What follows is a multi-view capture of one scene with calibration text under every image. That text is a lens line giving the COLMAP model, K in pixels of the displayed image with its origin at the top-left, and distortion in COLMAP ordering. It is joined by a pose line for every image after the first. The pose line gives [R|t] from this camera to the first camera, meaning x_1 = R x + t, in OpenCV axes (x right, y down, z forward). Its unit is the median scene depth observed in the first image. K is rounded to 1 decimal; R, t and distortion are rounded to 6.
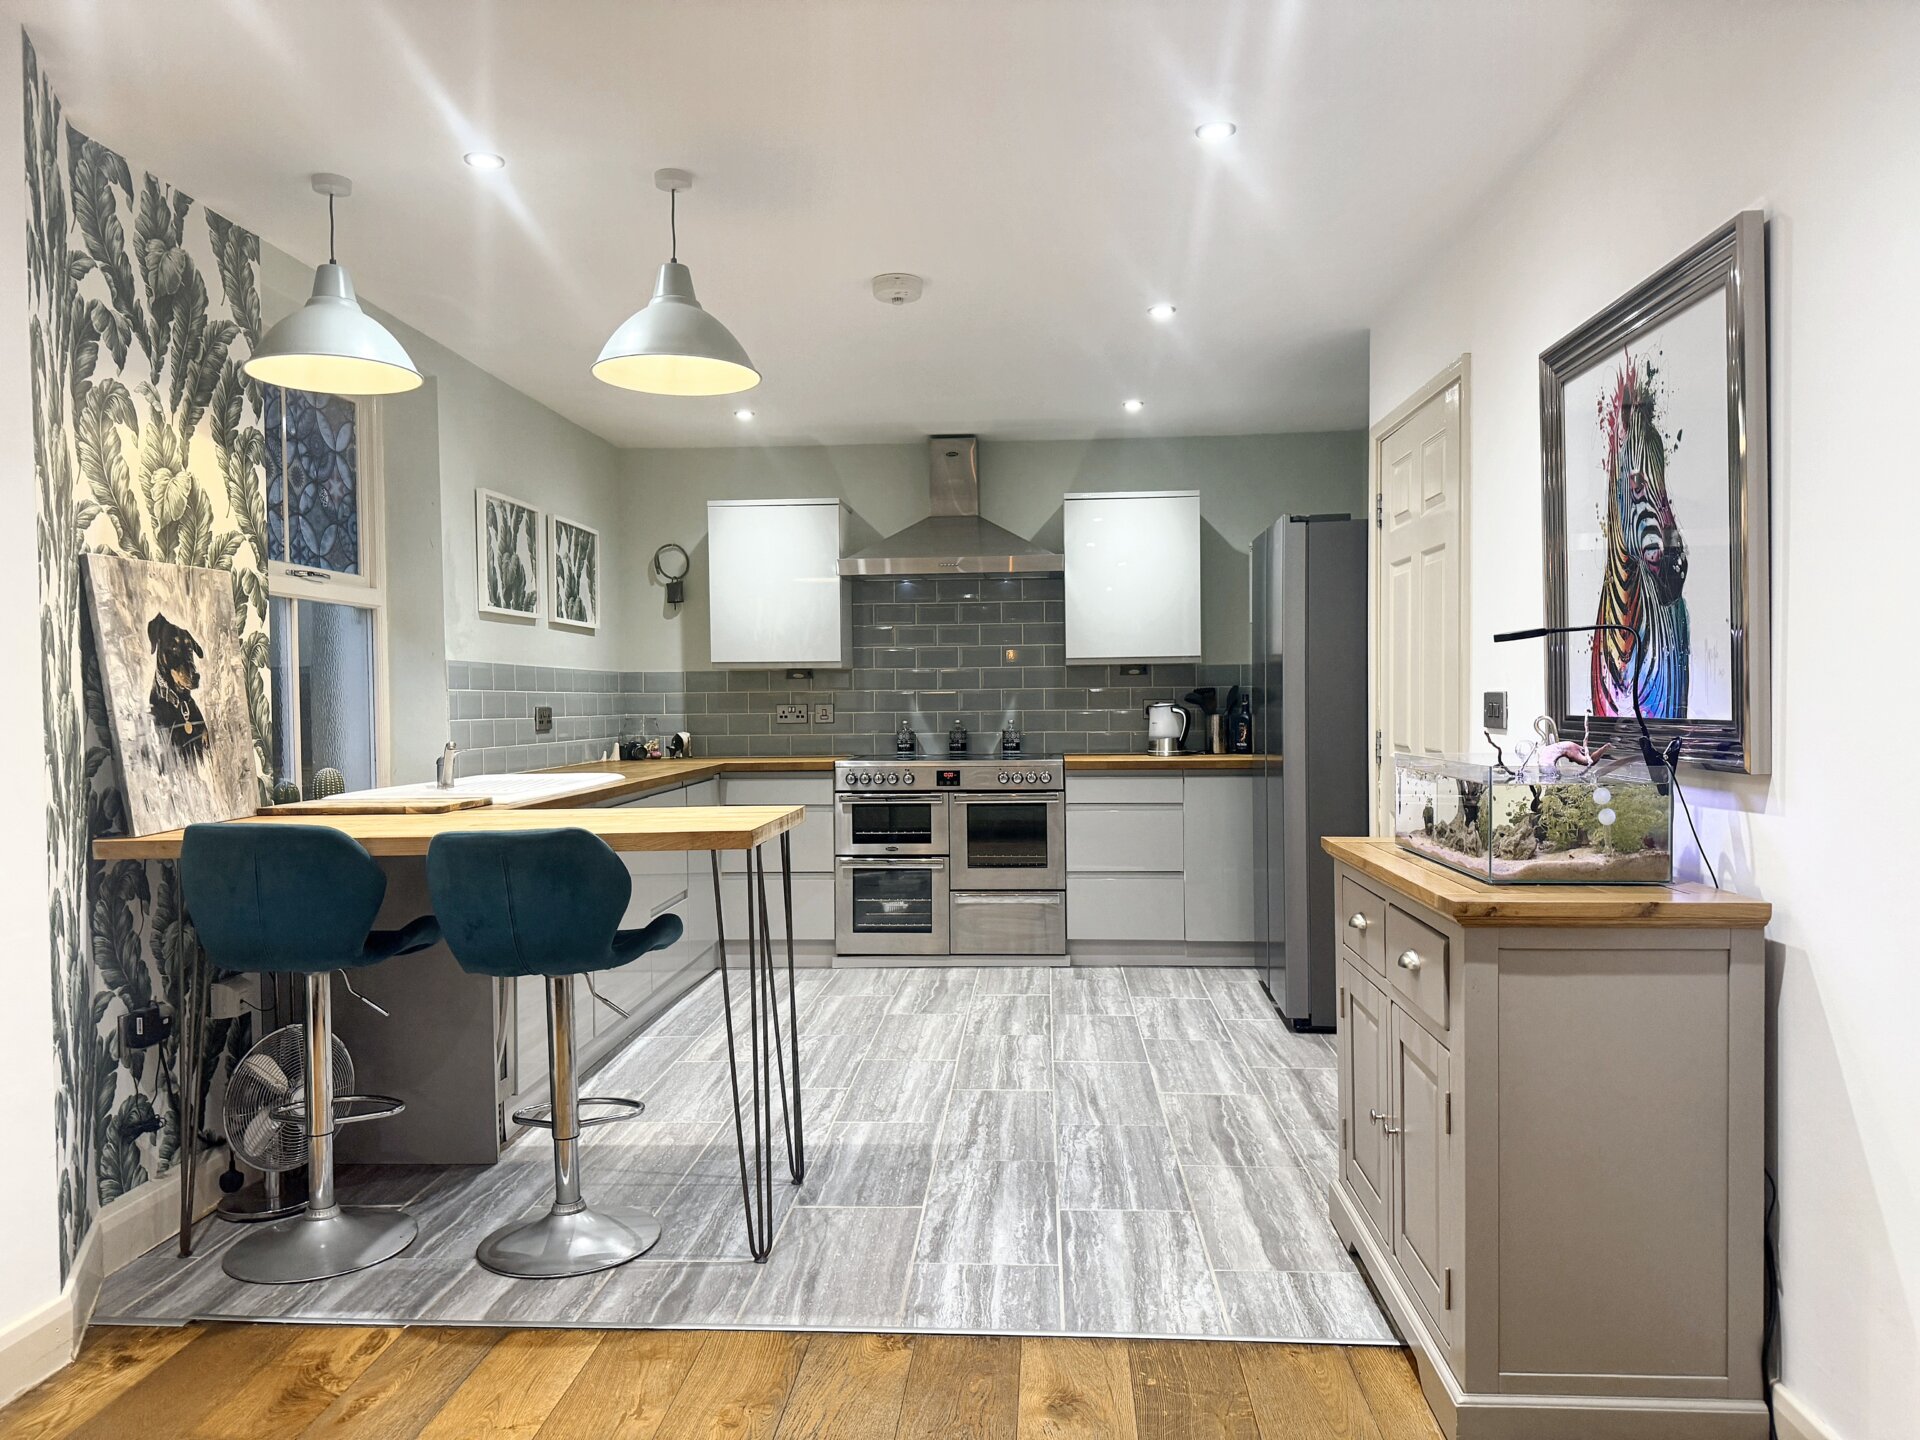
lens RADIAL K [[1330.0, 0, 961.8], [0, 1330.0, 730.1], [0, 0, 1]] dist [0.023233, -0.036651]
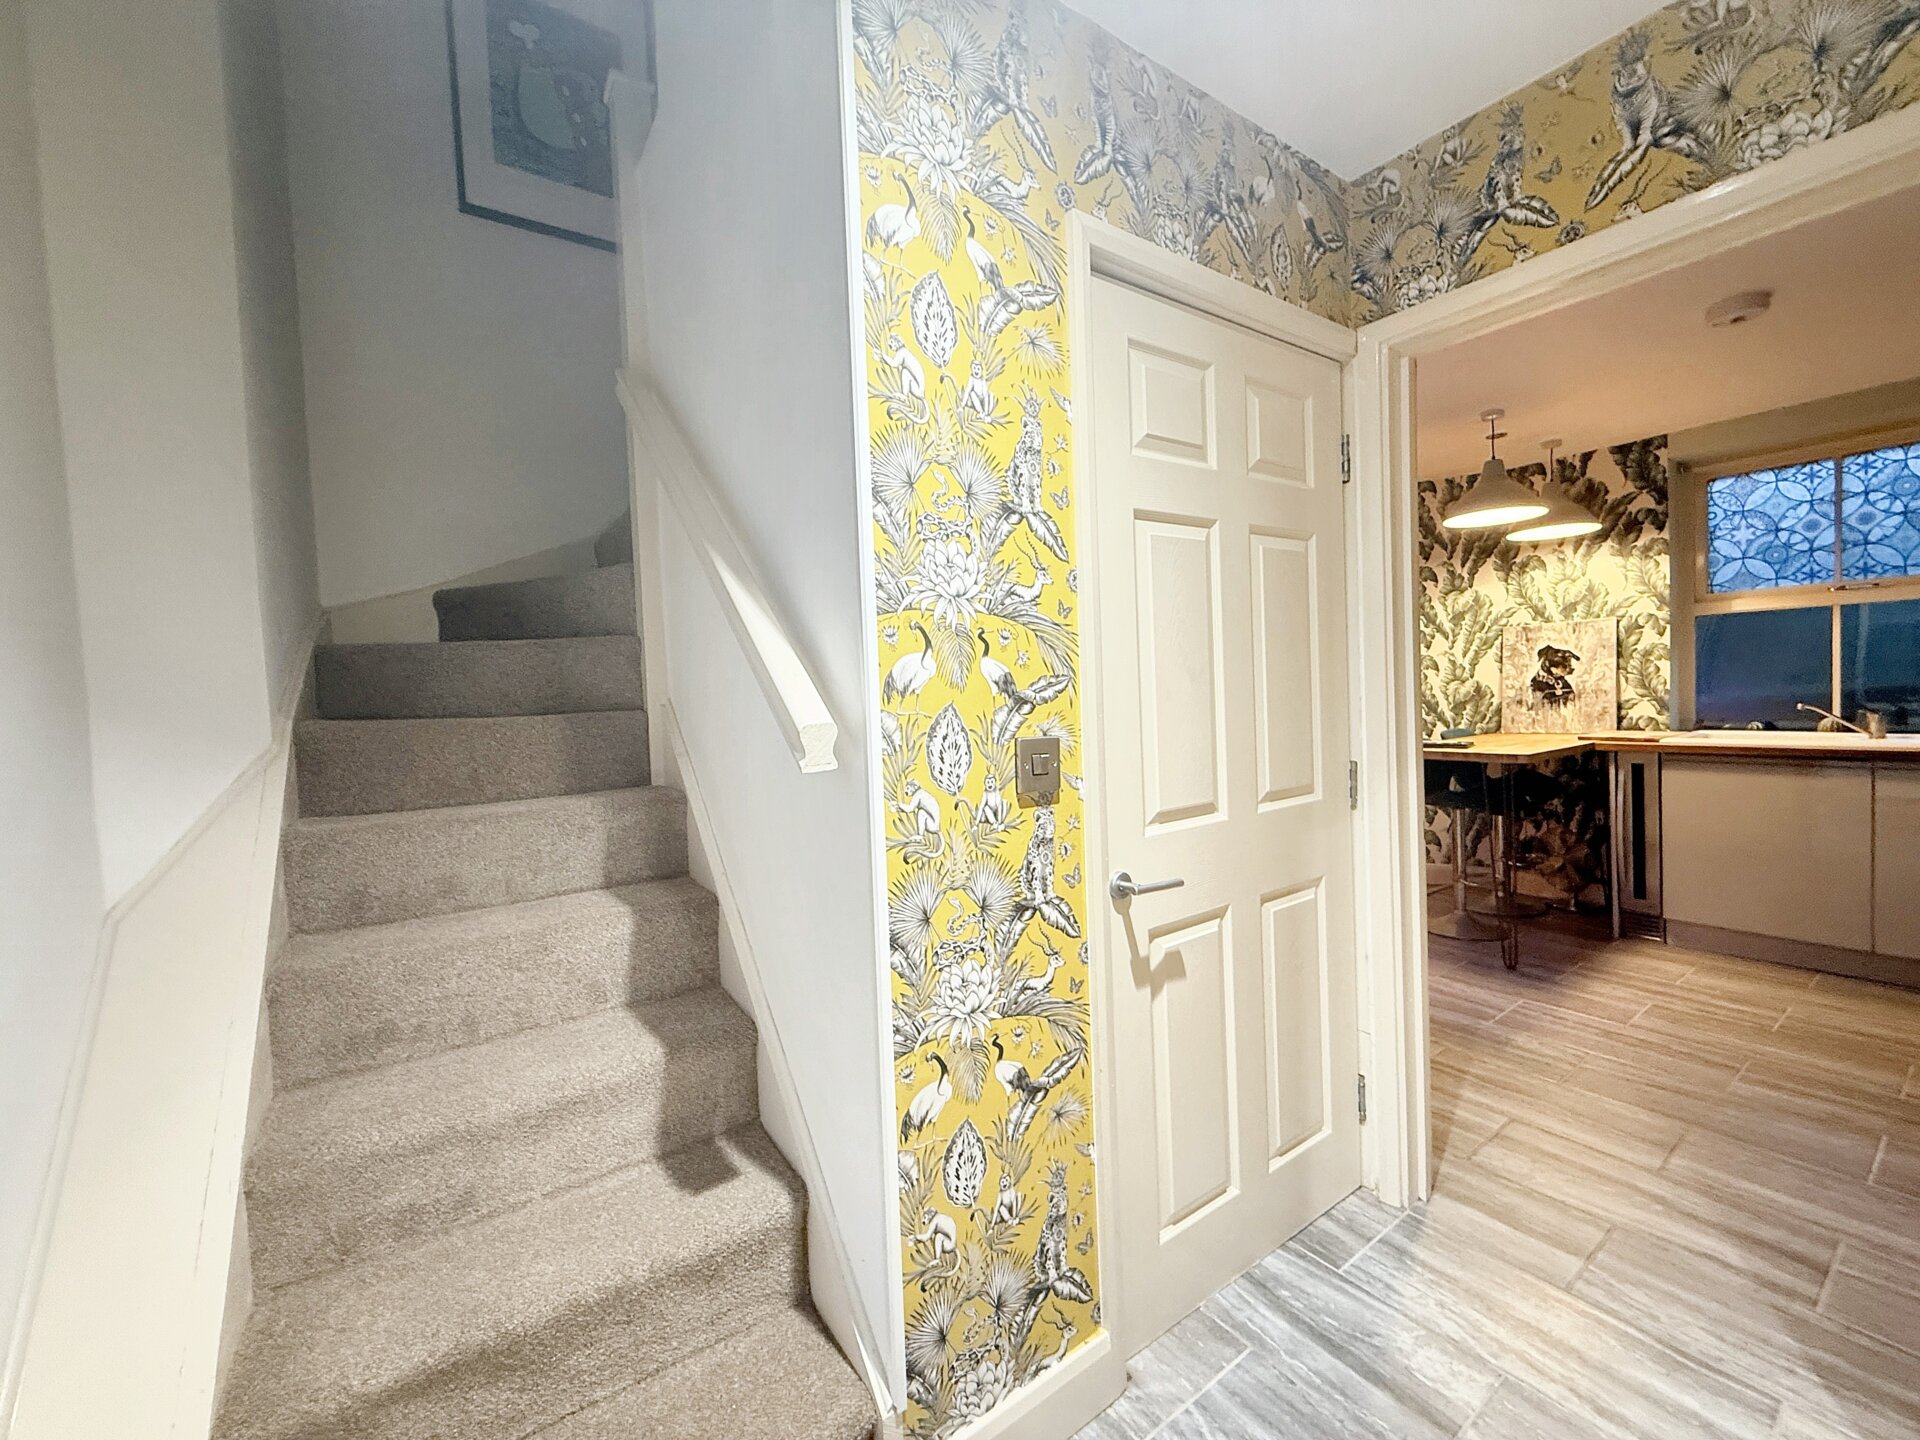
lens RADIAL K [[767.8, 0, 962.0], [0, 767.8, 718.0], [0, 0, 1]] dist [-0.008979, -0.000451]
pose [[-0.782990, 0.061098, -0.619026, 1.070694], [0.030016, 0.997716, 0.060508, -0.068458], [0.621310, 0.028796, -0.783036, 1.384359]]
